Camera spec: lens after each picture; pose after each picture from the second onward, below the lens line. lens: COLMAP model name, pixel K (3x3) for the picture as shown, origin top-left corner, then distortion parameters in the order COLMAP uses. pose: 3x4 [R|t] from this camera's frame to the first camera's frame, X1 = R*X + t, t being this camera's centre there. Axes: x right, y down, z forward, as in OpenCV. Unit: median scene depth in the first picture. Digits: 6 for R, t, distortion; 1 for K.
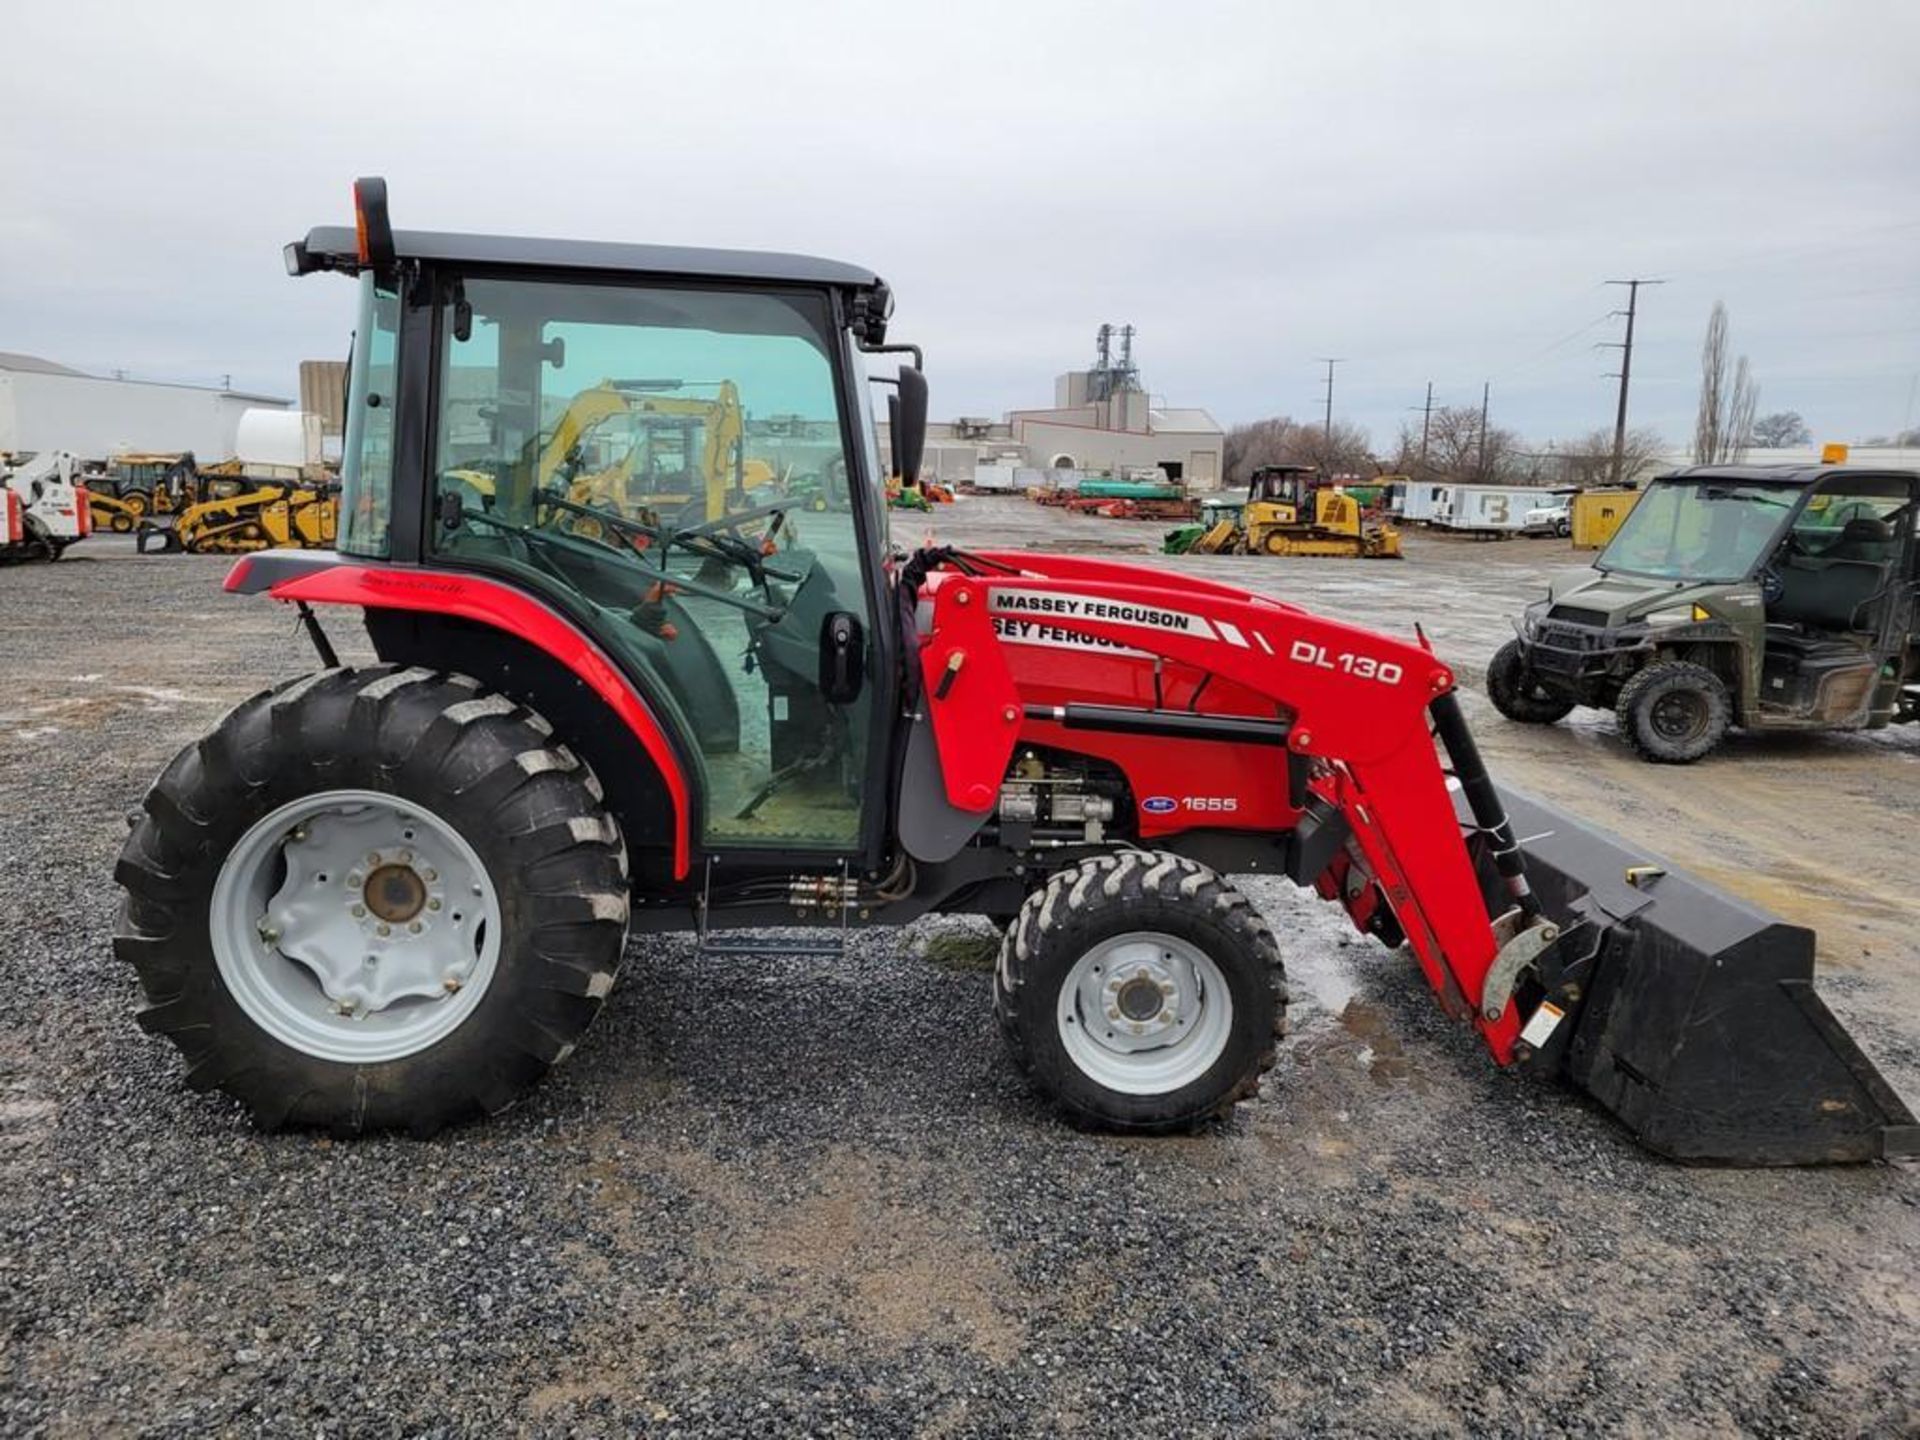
lens RADIAL K [[1423.2, 0, 914.3], [0, 1423.2, 713.8], [0, 0, 1]] dist [0.067996, -0.053856]
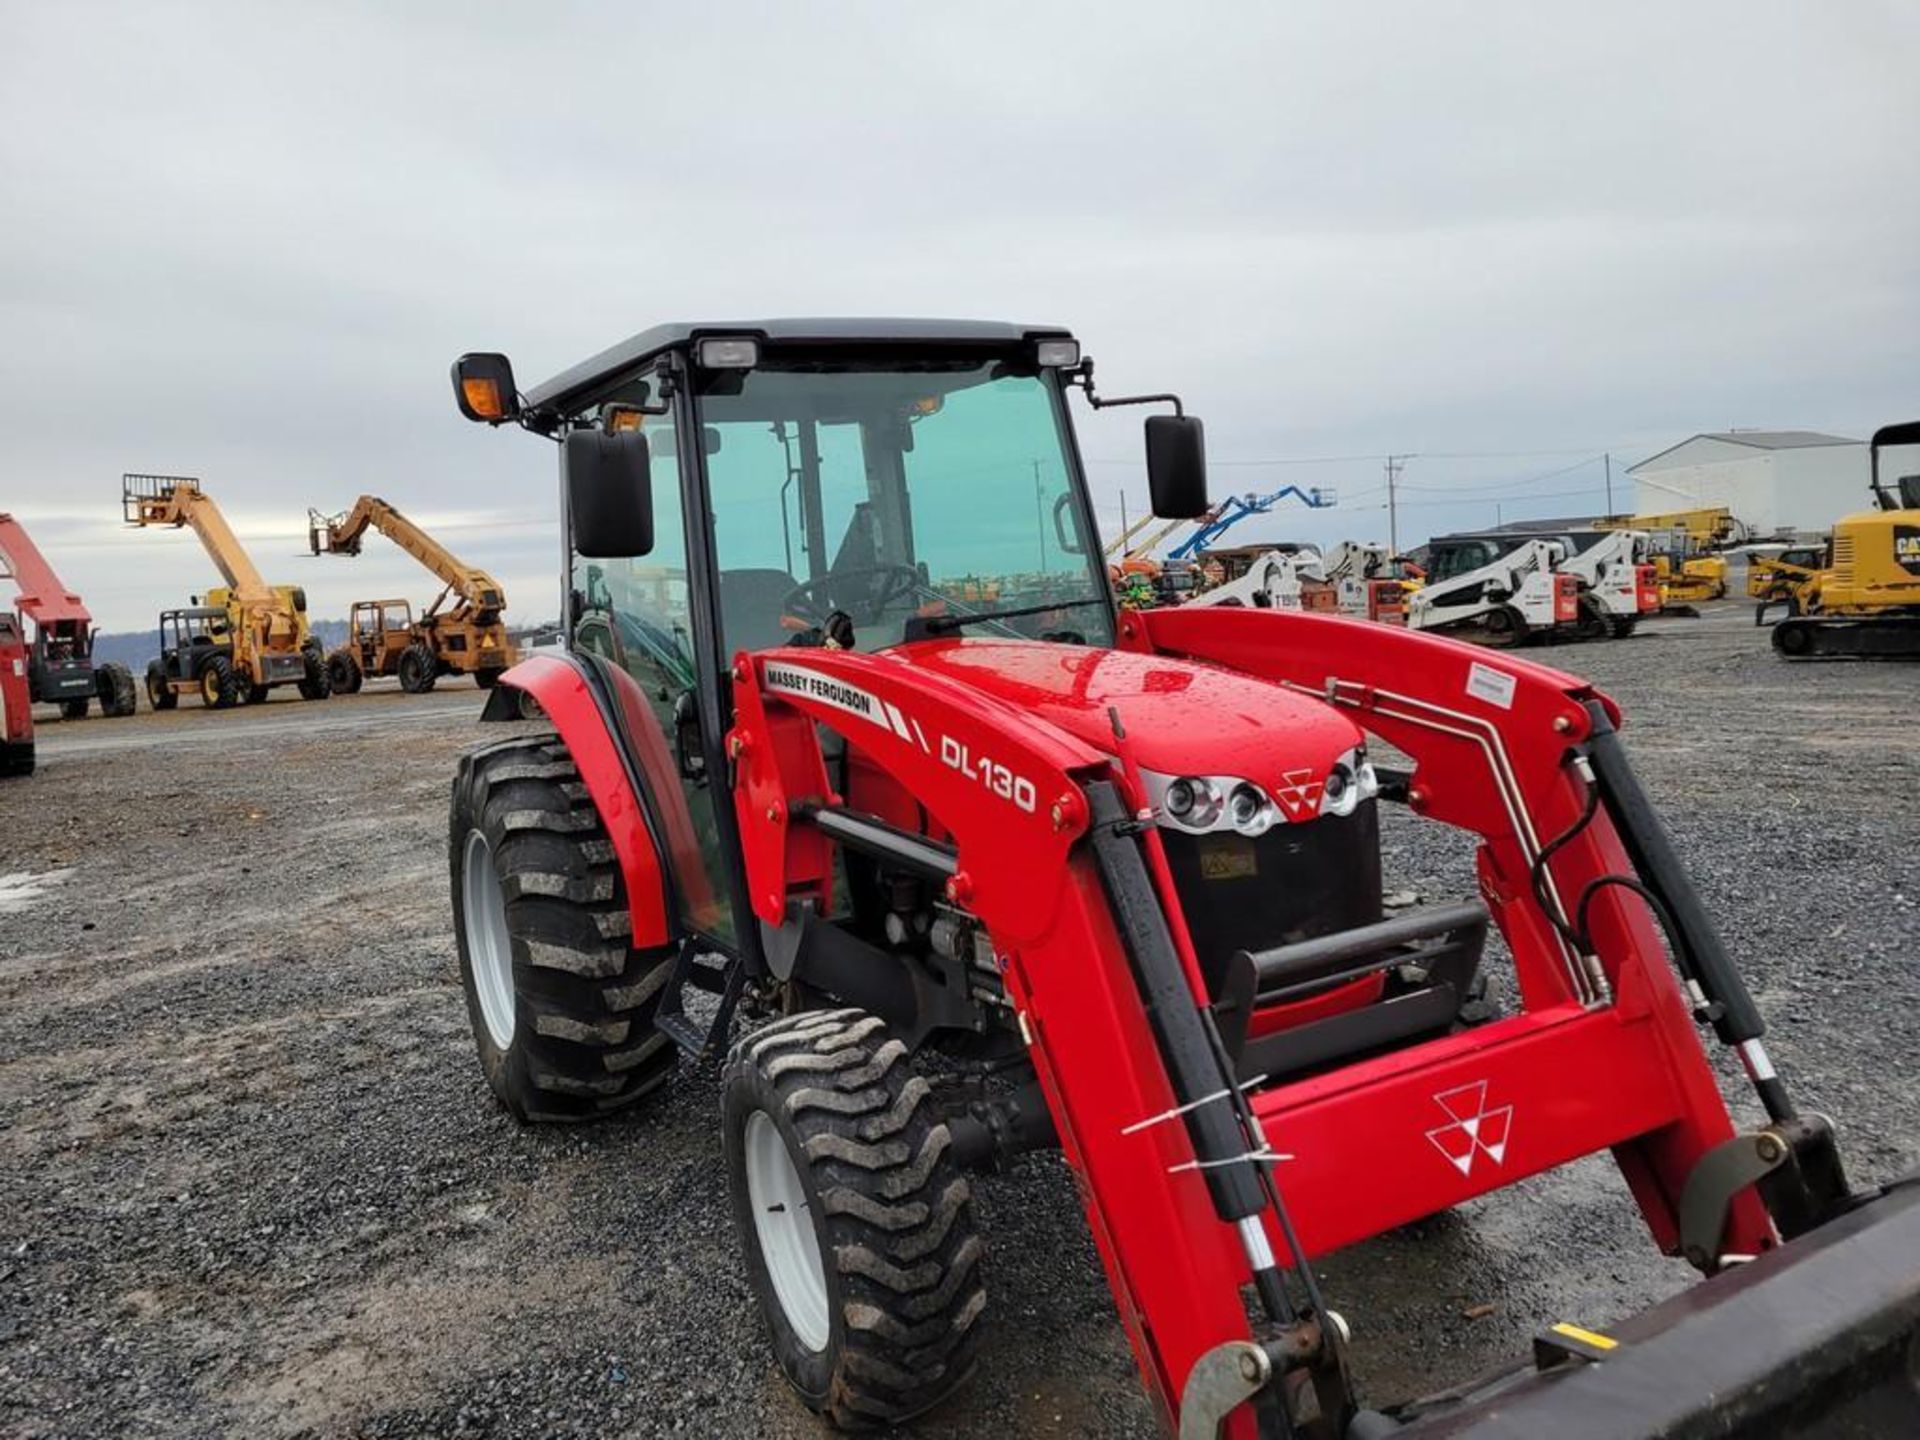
lens RADIAL K [[1389.0, 0, 927.4], [0, 1389.0, 720.7], [0, 0, 1]] dist [0.076236, -0.056106]
pose [[0.445917, 0.018071, -0.894892, 0.831158], [-0.057713, 0.998296, -0.008599, -0.051586], [0.893212, 0.055481, 0.446200, 0.717810]]
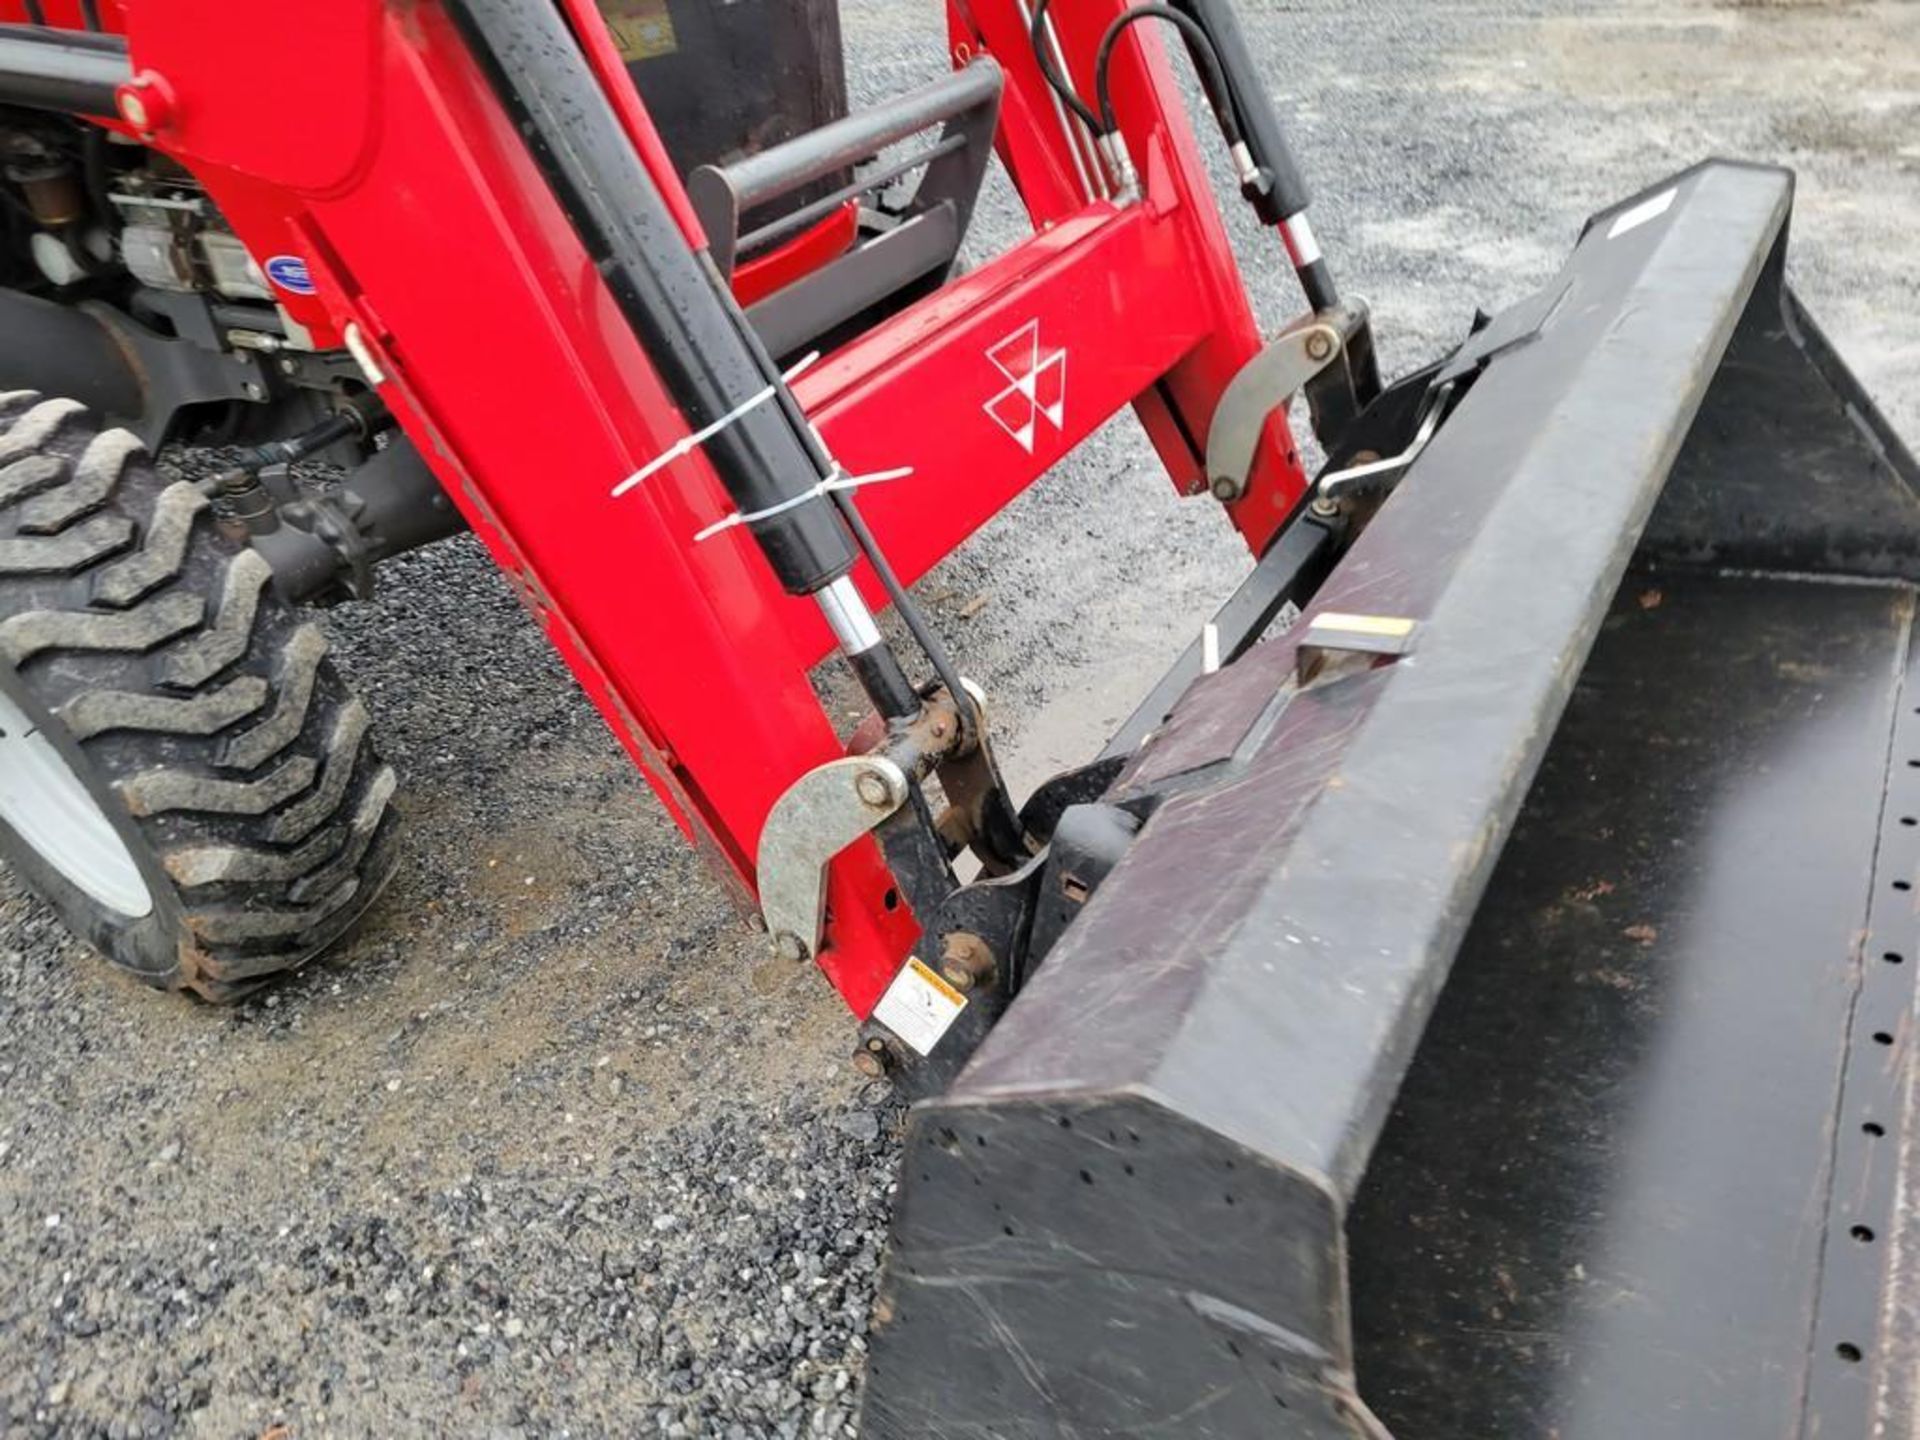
lens RADIAL K [[1389.0, 0, 927.4], [0, 1389.0, 720.7], [0, 0, 1]] dist [0.076236, -0.056106]
pose [[0.829946, 0.223197, -0.511246, 0.619817], [0.019981, 0.903986, 0.427095, 0.010272], [0.557485, -0.364681, 0.745800, 0.821714]]
